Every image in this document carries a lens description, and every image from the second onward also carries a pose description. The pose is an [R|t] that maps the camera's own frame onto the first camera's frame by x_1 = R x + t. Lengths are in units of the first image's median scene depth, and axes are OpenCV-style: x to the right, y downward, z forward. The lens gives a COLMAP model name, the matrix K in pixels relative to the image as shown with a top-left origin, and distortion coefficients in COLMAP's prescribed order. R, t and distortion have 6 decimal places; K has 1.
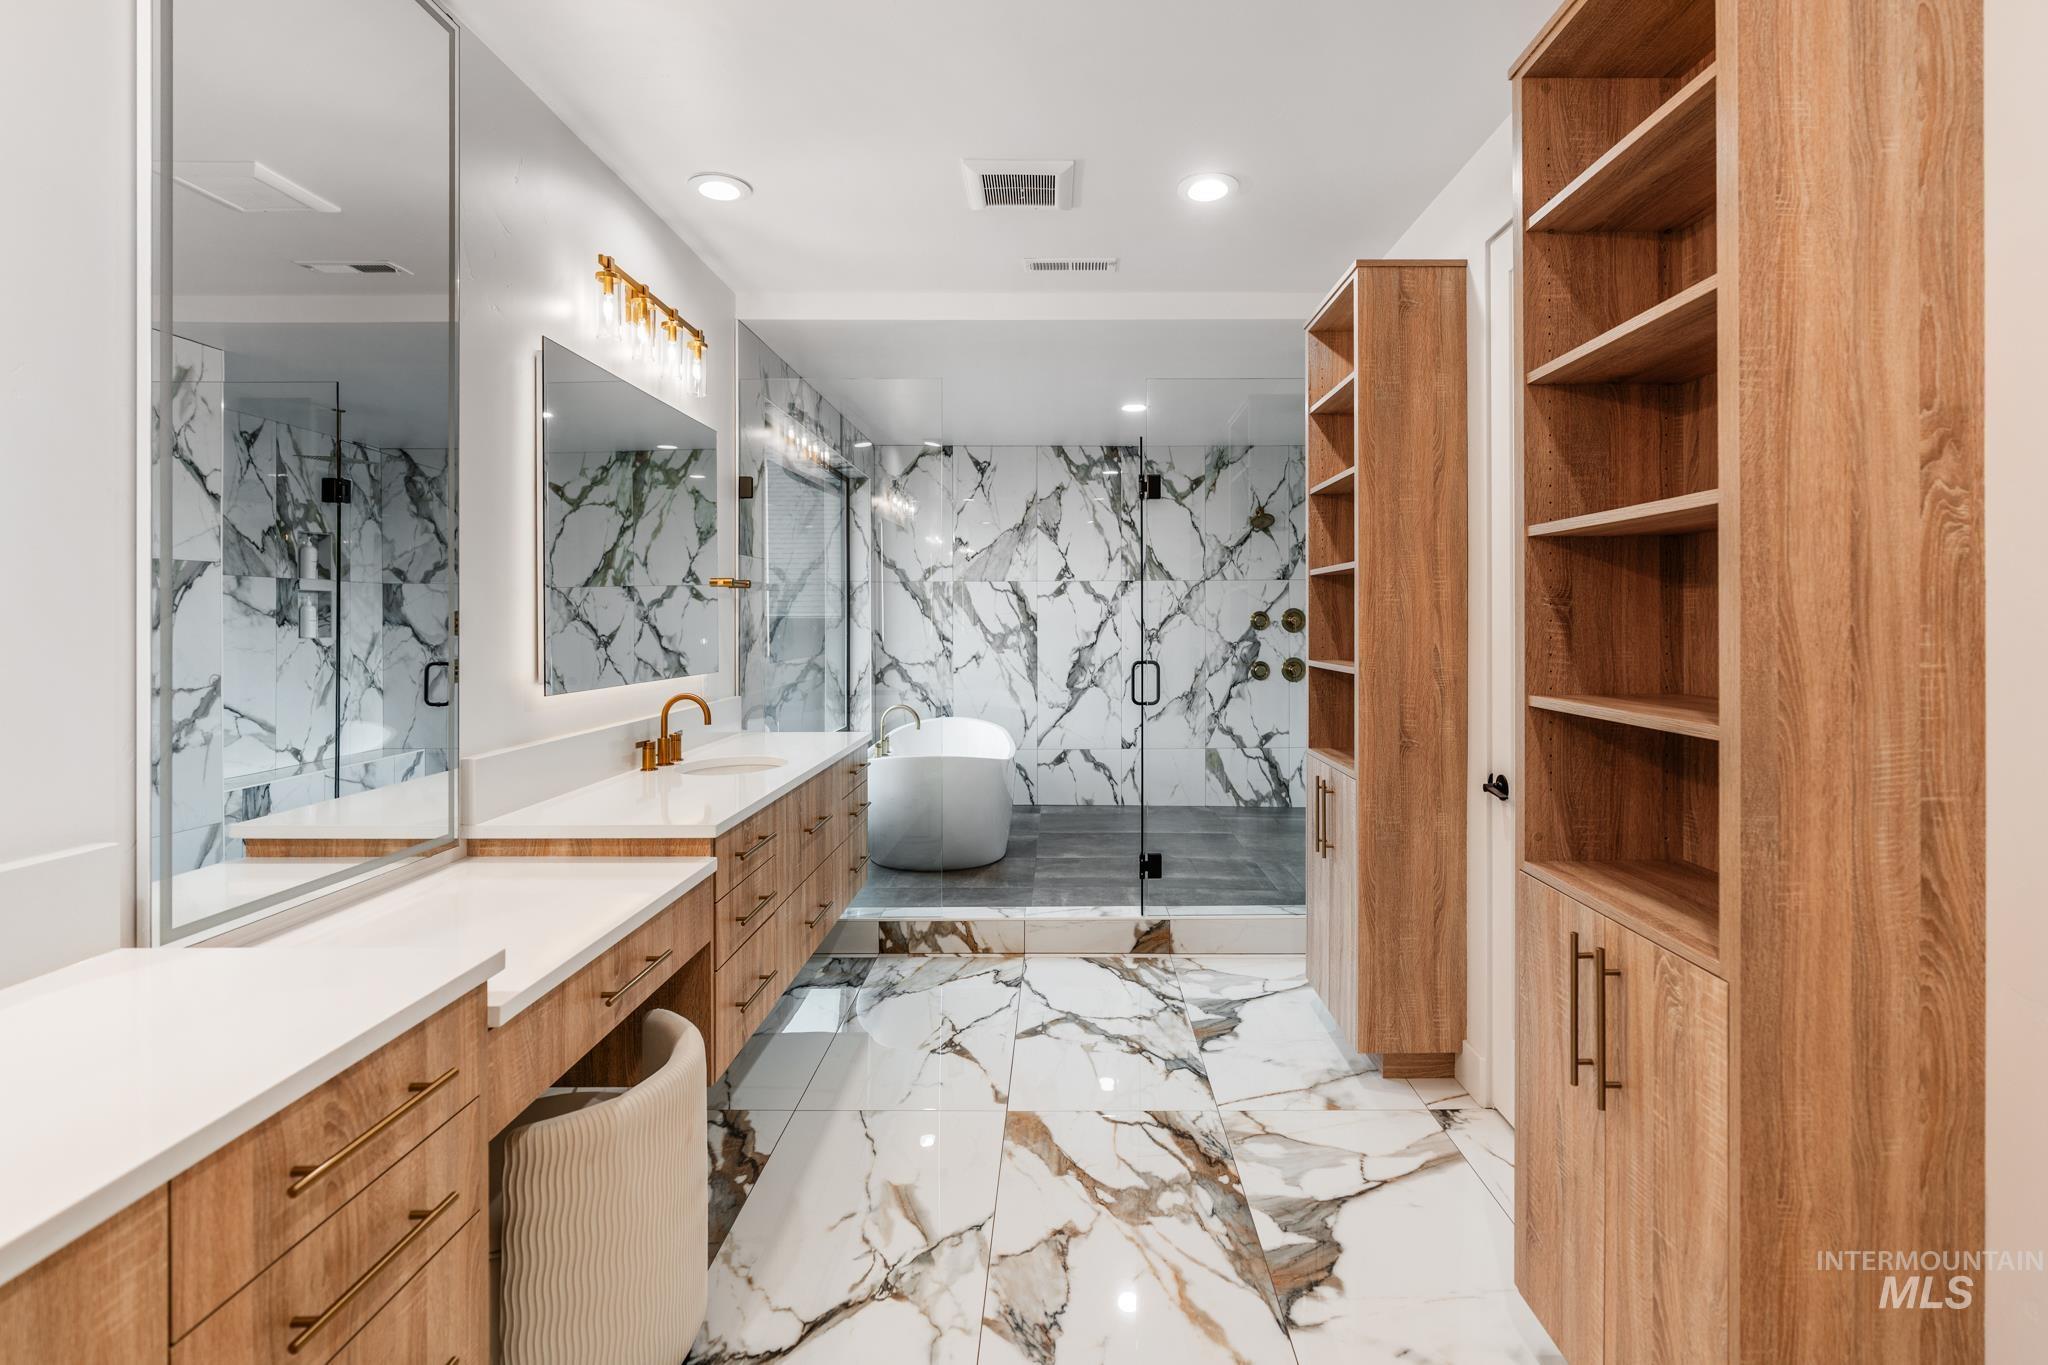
lens RADIAL K [[936.4, 0, 1047.9], [0, 936.4, 643.0], [0, 0, 1]] dist [-0.008335, 0.003620]
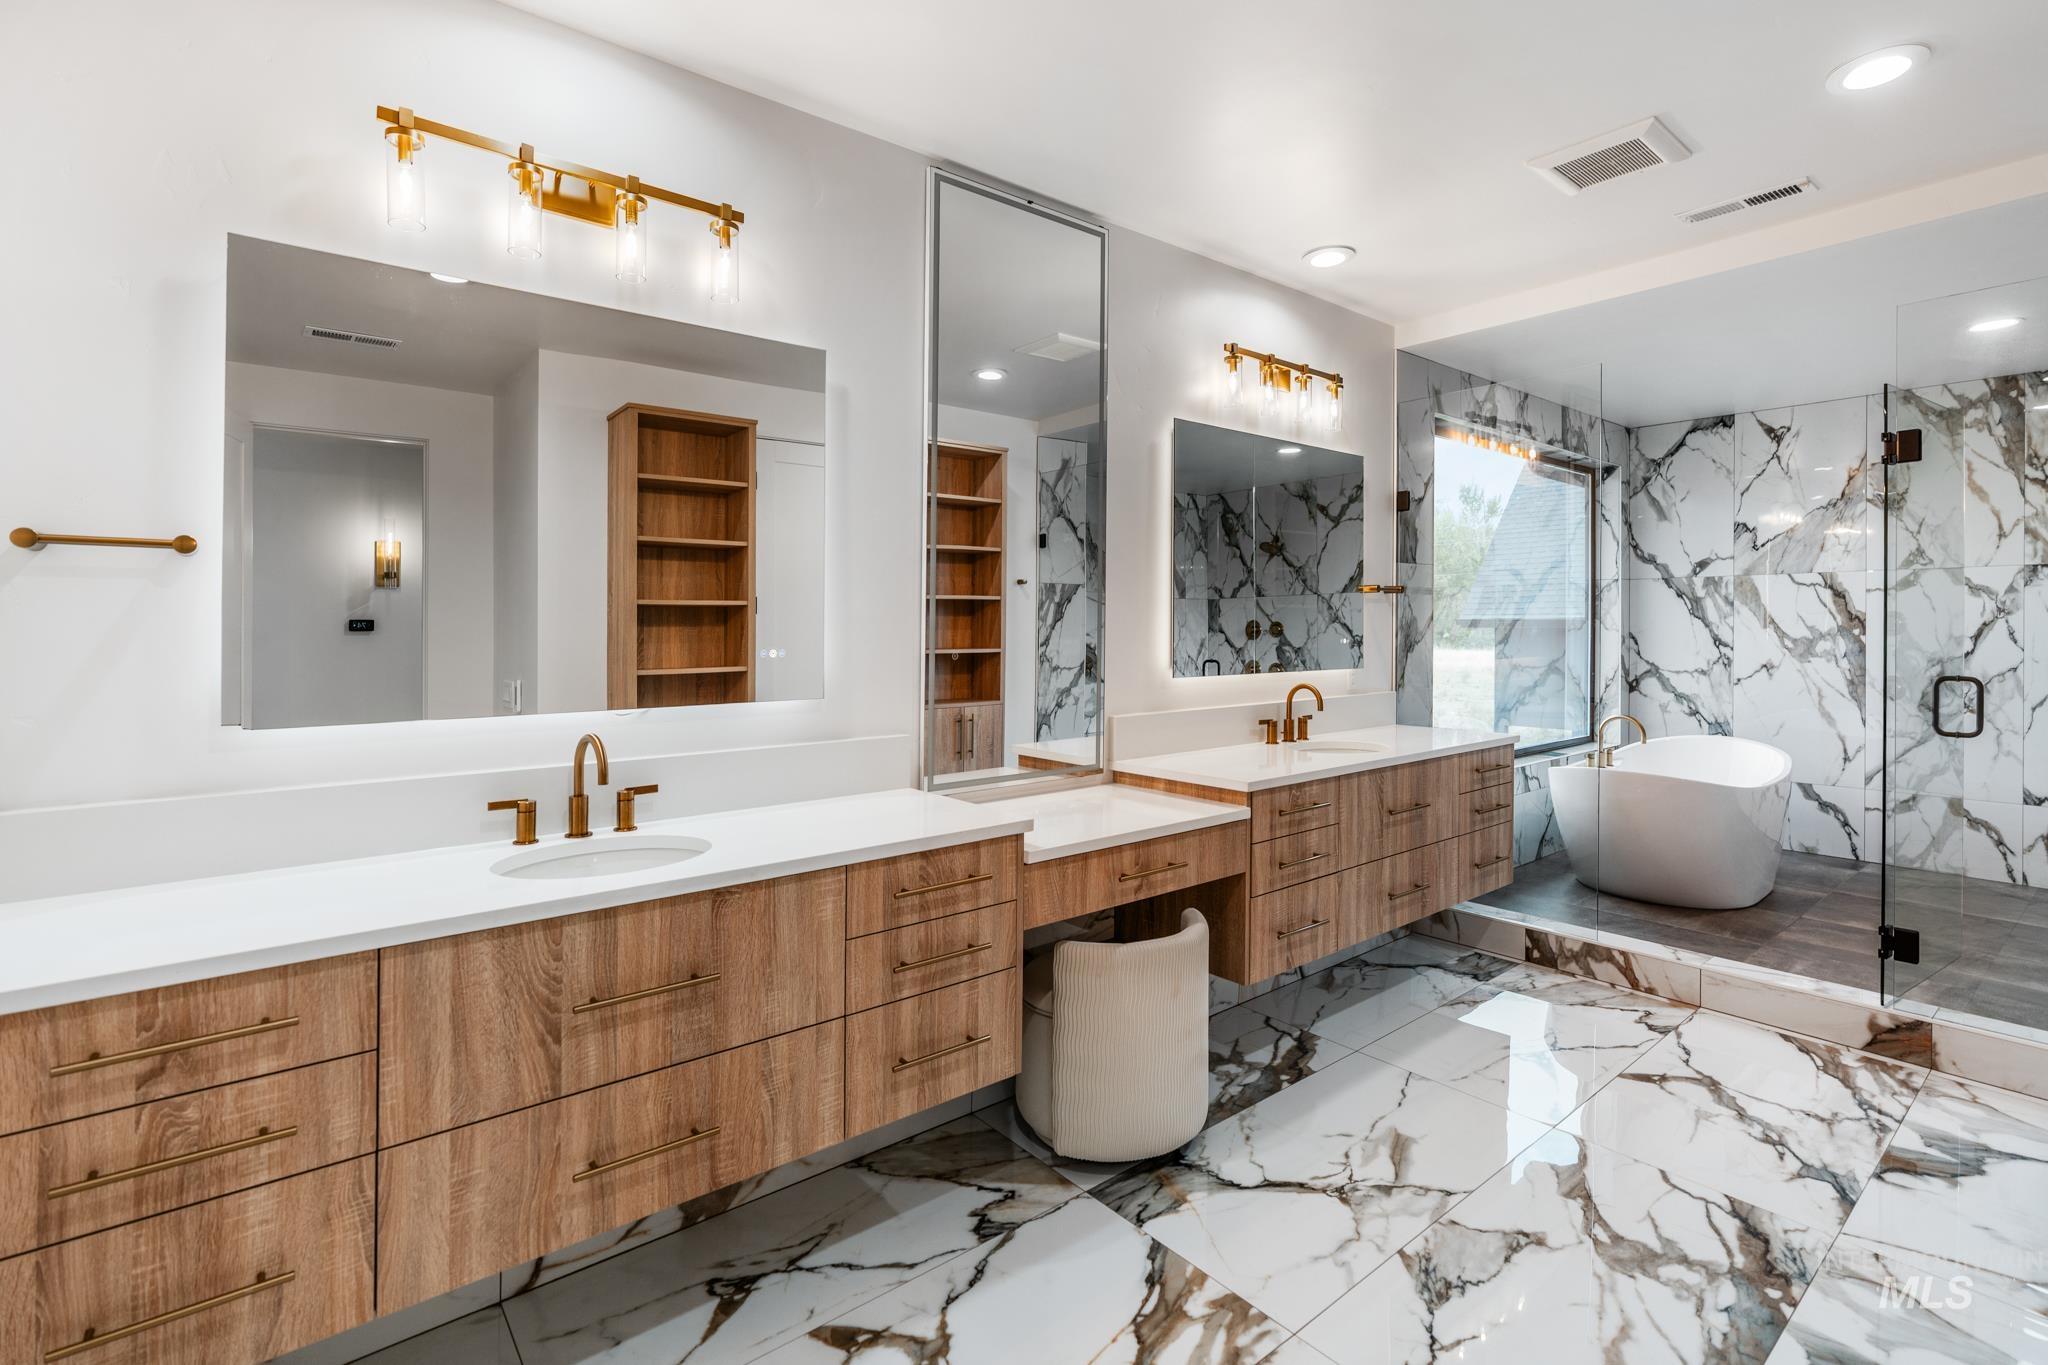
lens RADIAL K [[936.4, 0, 1037.3], [0, 936.4, 640.8], [0, 0, 1]] dist [-0.008335, 0.003620]
pose [[0.638838, 0.013620, -0.769221, 0.268813], [-0.016688, 0.999853, 0.003845, 0.000181], [0.769160, 0.010380, 0.638972, -0.028324]]
